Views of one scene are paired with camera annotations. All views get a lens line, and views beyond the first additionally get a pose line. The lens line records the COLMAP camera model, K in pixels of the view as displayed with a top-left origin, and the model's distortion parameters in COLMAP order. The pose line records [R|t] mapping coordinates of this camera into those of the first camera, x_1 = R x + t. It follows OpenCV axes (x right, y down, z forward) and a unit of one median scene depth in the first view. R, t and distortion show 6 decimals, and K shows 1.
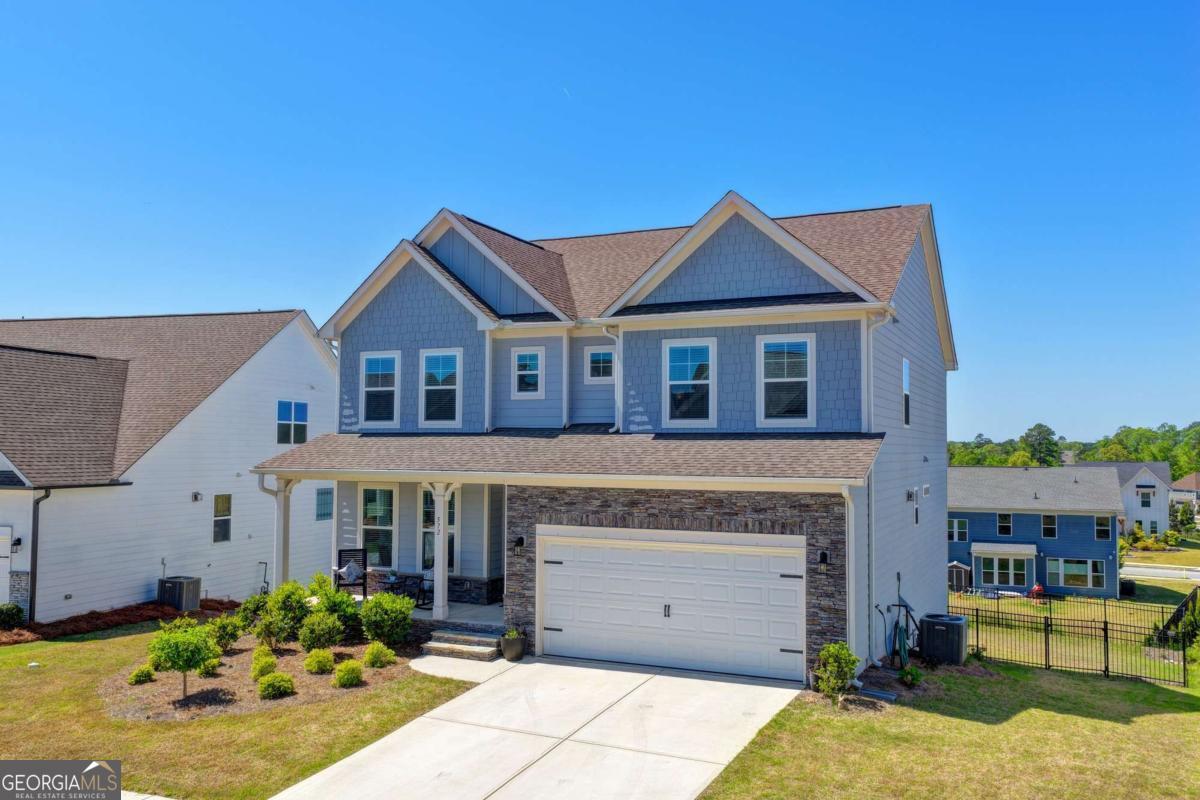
lens RADIAL K [[997.5, 0, 602.0], [0, 997.5, 405.9], [0, 0, 1]] dist [-0.014459, 0.041840]
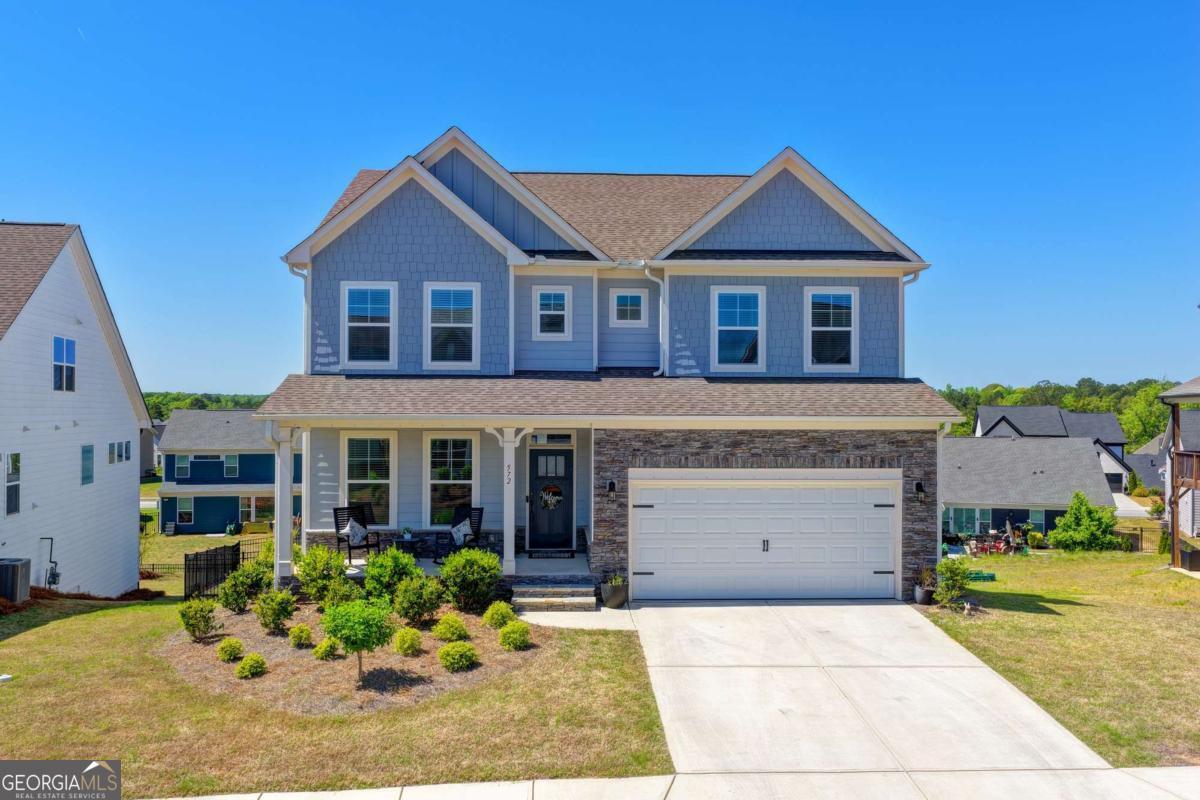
lens RADIAL K [[997.3, 0, 603.5], [0, 997.3, 405.8], [0, 0, 1]] dist [-0.005921, 0.004621]
pose [[0.887772, -0.001660, 0.460280, -0.510518], [-0.018161, 0.999088, 0.038631, 0.019319], [-0.459924, -0.042655, 0.886933, 0.140090]]
